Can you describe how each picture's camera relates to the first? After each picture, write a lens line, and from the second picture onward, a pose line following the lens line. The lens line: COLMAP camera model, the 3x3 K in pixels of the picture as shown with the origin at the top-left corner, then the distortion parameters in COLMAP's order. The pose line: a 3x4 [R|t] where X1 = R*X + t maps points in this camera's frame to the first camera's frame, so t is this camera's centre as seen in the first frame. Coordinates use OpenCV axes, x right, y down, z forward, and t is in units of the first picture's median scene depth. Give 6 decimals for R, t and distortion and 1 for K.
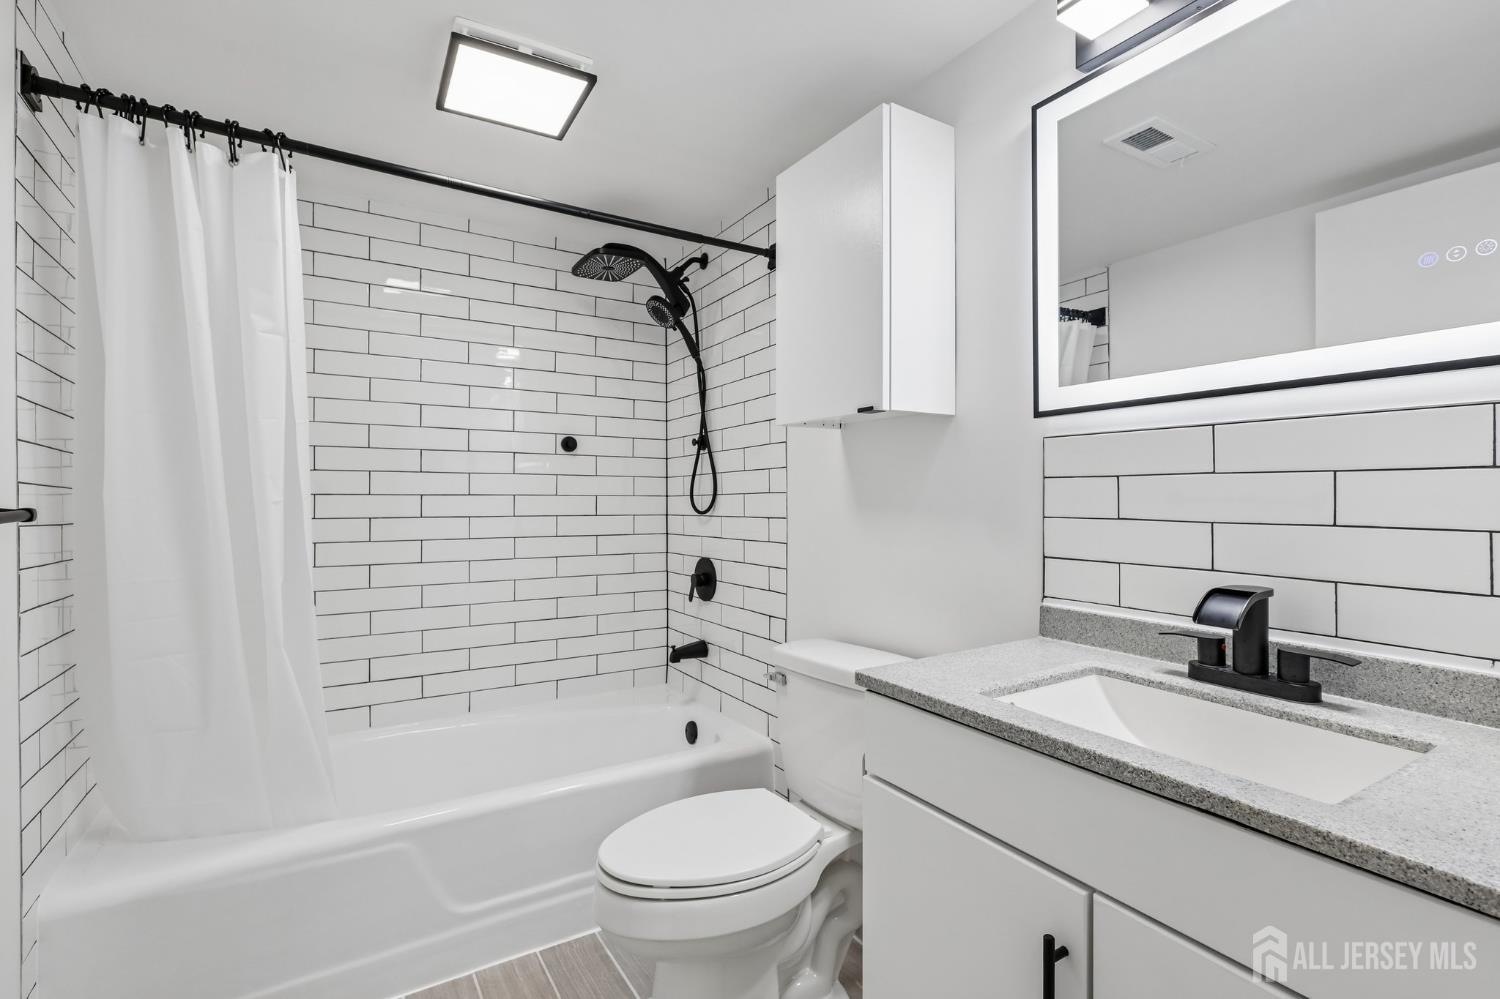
lens RADIAL K [[693.8, 0, 737.3], [0, 693.8, 490.8], [0, 0, 1]] dist [0.002777, 0.002230]
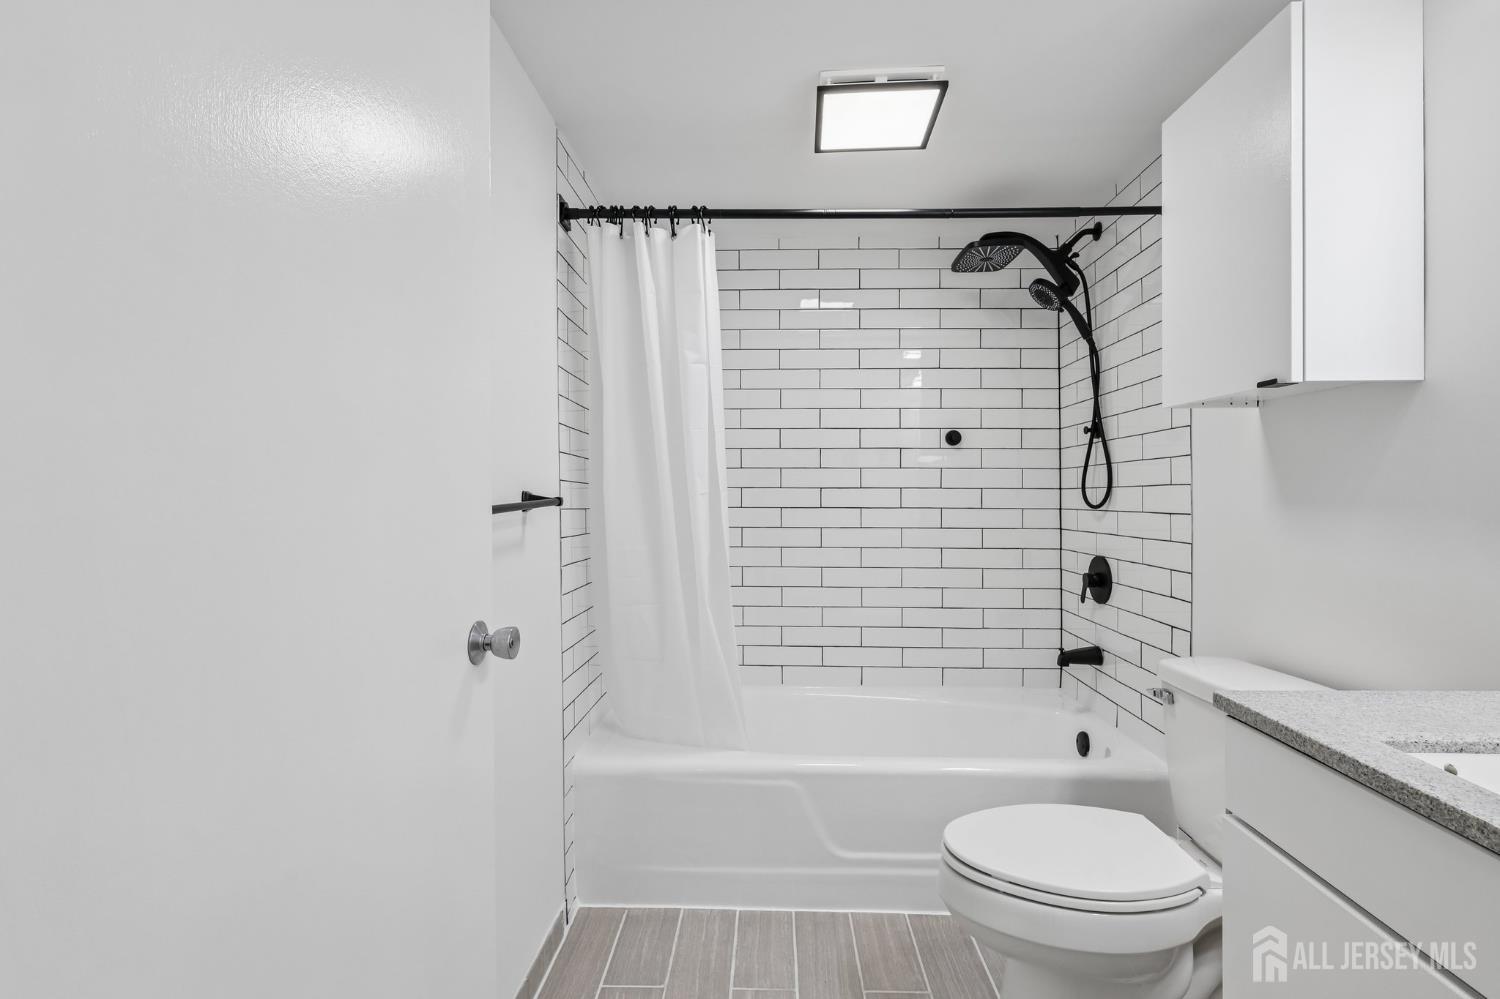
lens RADIAL K [[693.8, 0, 752.1], [0, 693.8, 488.0], [0, 0, 1]] dist [0.002777, 0.002230]
pose [[0.836658, -0.001339, -0.547724, 0.109085], [0.004666, 0.999978, 0.004683, 0.000245], [0.547706, -0.006474, 0.836646, -0.023197]]
